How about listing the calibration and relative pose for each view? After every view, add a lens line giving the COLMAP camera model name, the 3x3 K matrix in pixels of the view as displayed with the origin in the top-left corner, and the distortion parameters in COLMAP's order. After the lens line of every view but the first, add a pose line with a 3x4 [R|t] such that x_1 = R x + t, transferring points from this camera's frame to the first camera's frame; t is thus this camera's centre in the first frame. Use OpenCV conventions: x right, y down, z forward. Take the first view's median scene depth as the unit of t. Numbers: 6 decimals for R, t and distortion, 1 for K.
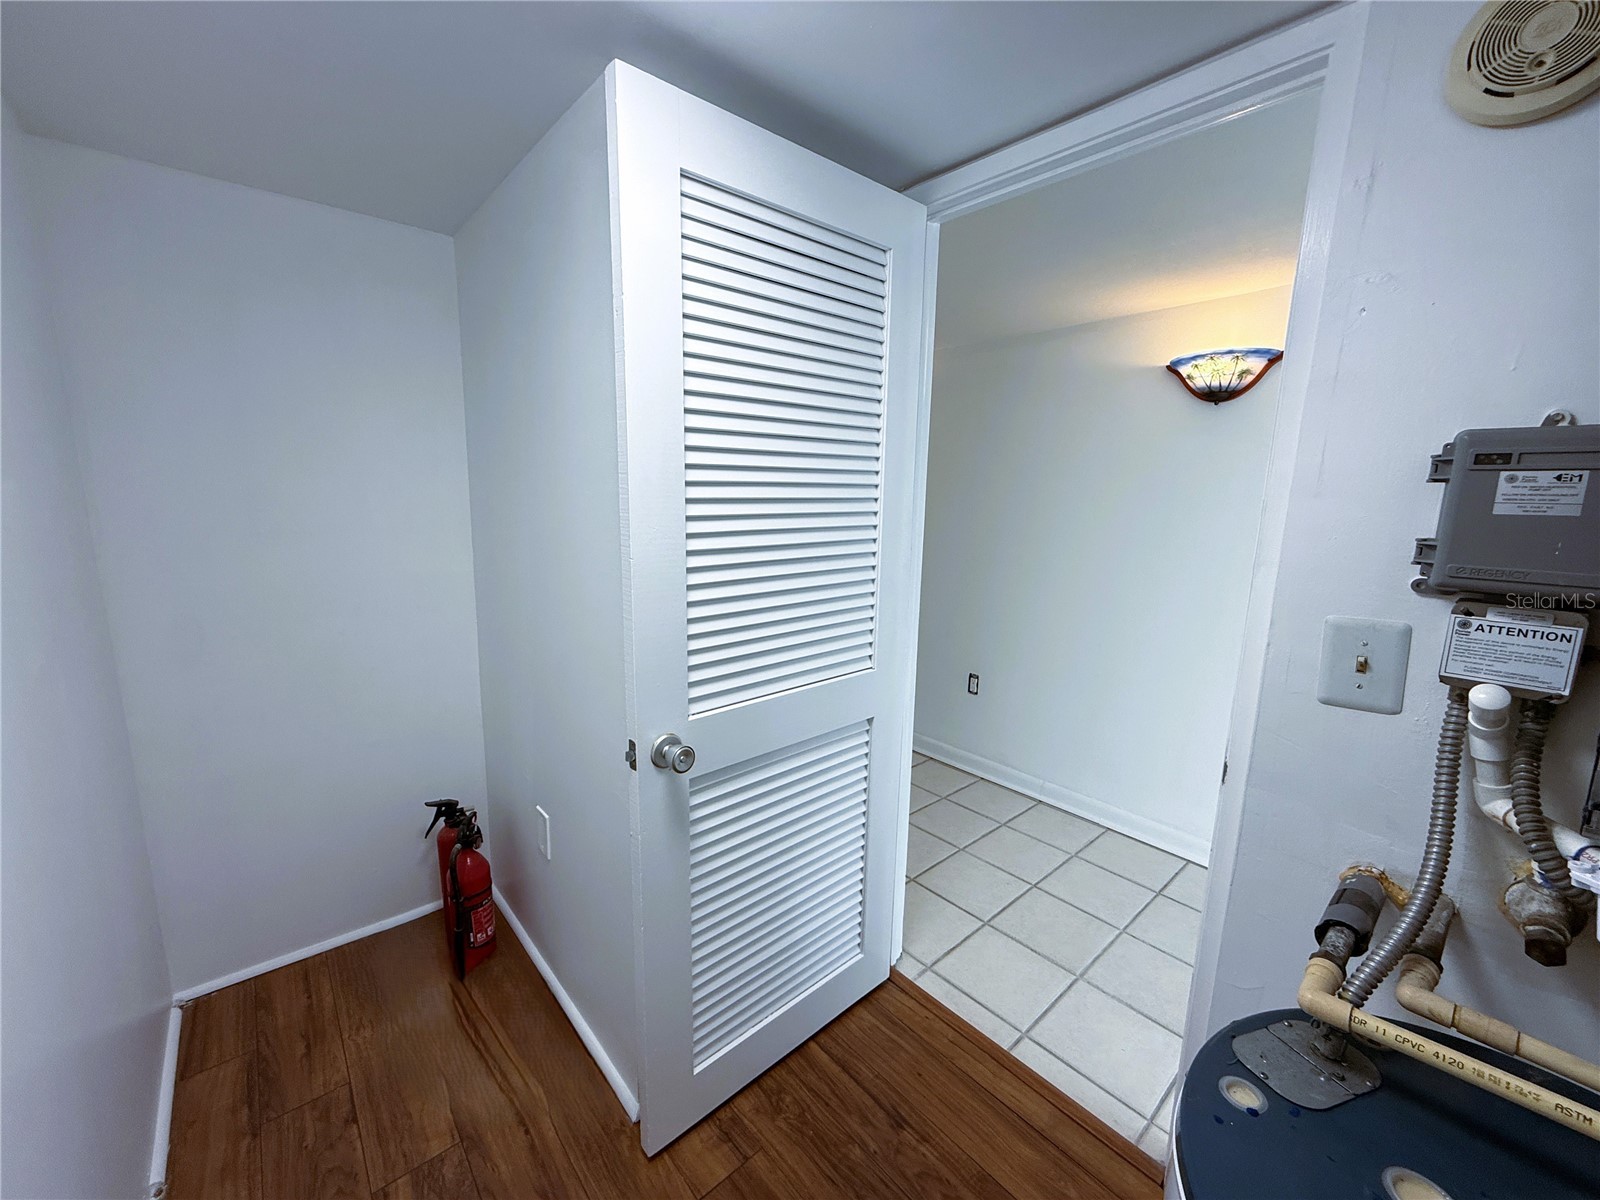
lens RADIAL K [[631.7, 0, 797.8], [0, 631.7, 599.1], [0, 0, 1]] dist [0.000189, -0.000120]
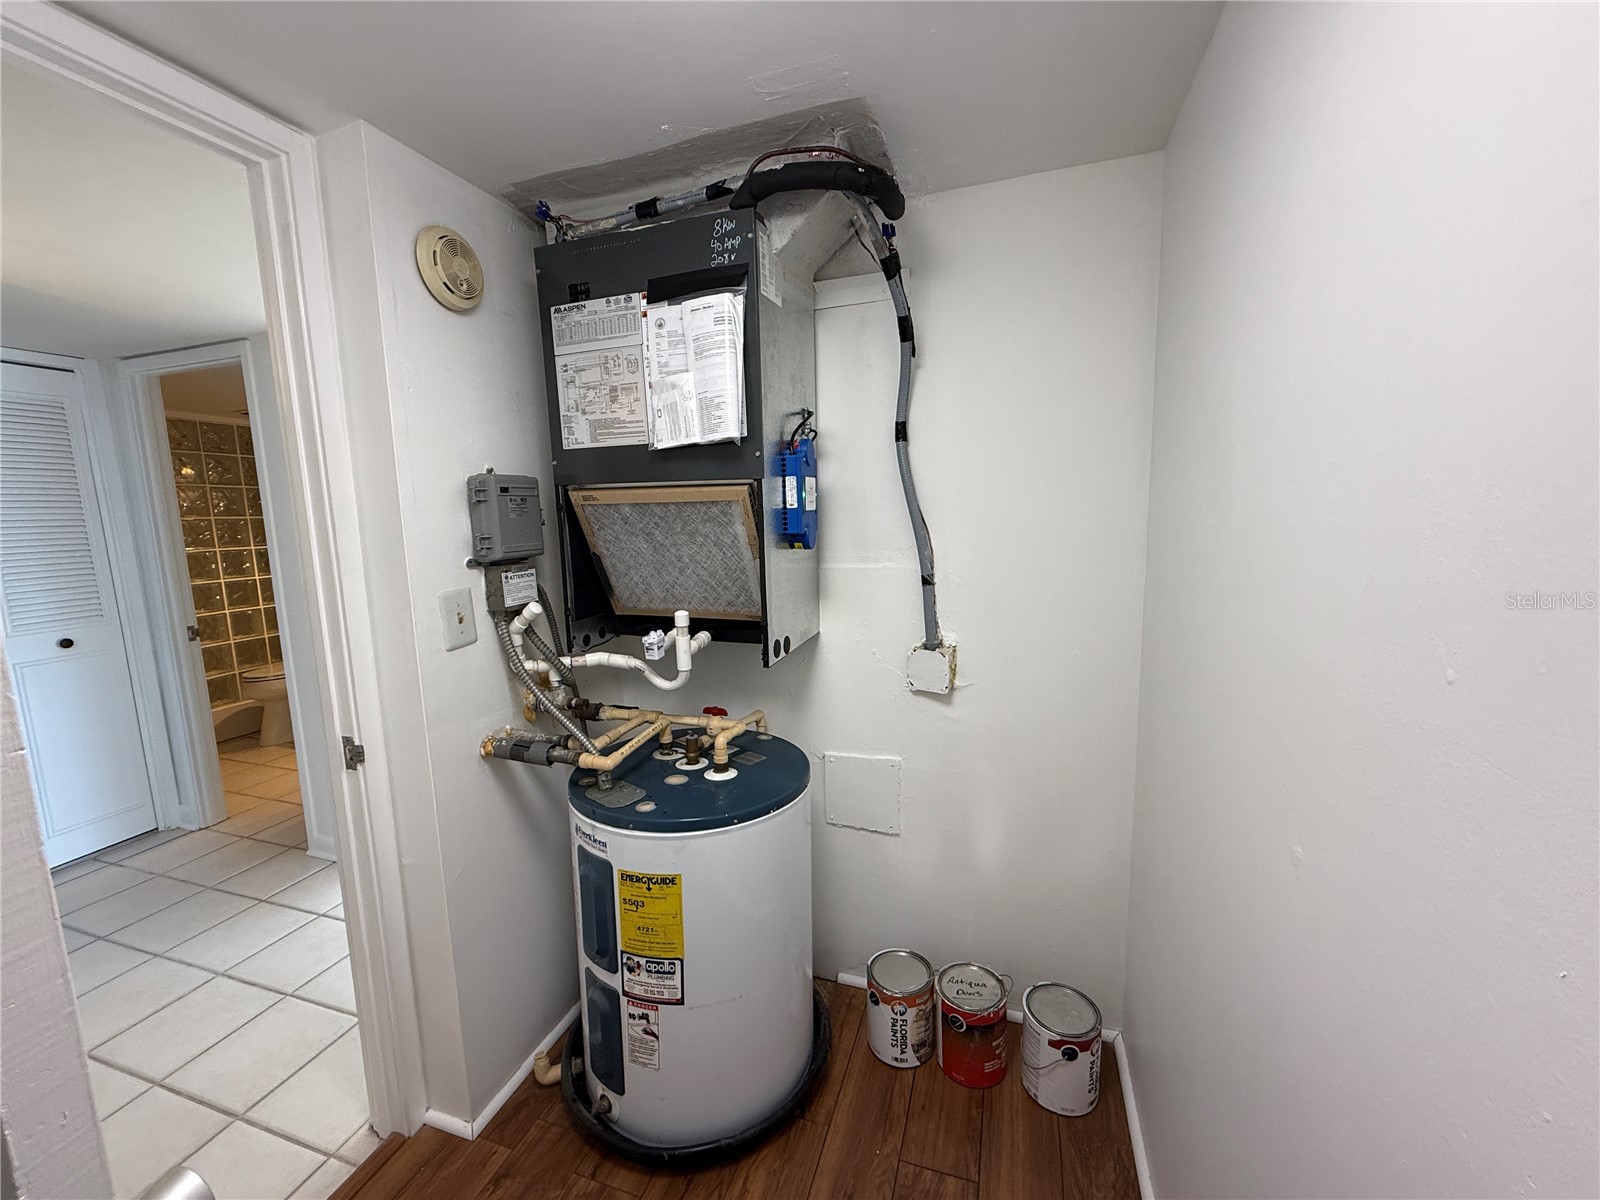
lens RADIAL K [[631.7, 0, 803.1], [0, 631.7, 597.4], [0, 0, 1]] dist [0.000189, -0.000120]
pose [[-0.495639, -0.127993, 0.859046, -0.926470], [0.167209, 0.956517, 0.238990, -0.191187], [-0.852281, 0.262093, -0.452685, 1.036947]]
